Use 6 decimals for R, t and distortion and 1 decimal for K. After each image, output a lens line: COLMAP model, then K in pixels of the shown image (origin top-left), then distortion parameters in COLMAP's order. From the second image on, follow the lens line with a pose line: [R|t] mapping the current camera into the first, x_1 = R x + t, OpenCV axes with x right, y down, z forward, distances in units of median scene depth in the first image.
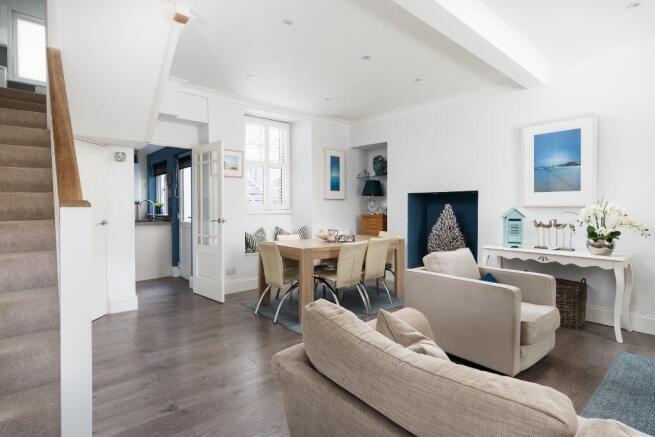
lens RADIAL K [[348.6, 0, 324.3], [0, 348.6, 216.6], [0, 0, 1]] dist [0.005966, 0.001994]
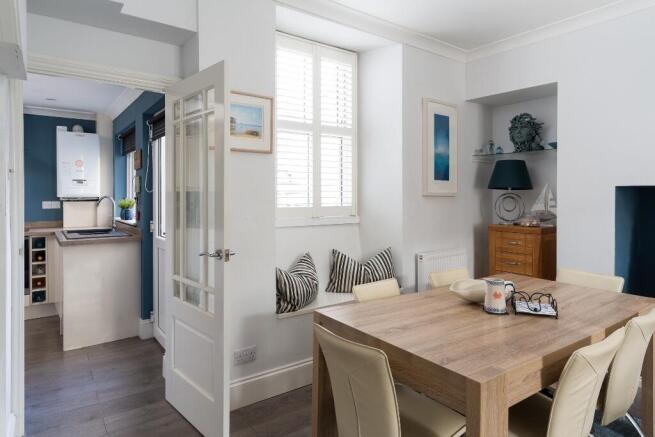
lens RADIAL K [[398.7, 0, 340.1], [0, 398.7, 199.1], [0, 0, 1]] dist [-0.001043, -0.000562]
pose [[0.999469, 0.001223, -0.032565, -0.106654], [-0.001716, 0.999884, -0.015110, -0.036861], [0.032543, 0.015158, 0.999355, 0.401408]]
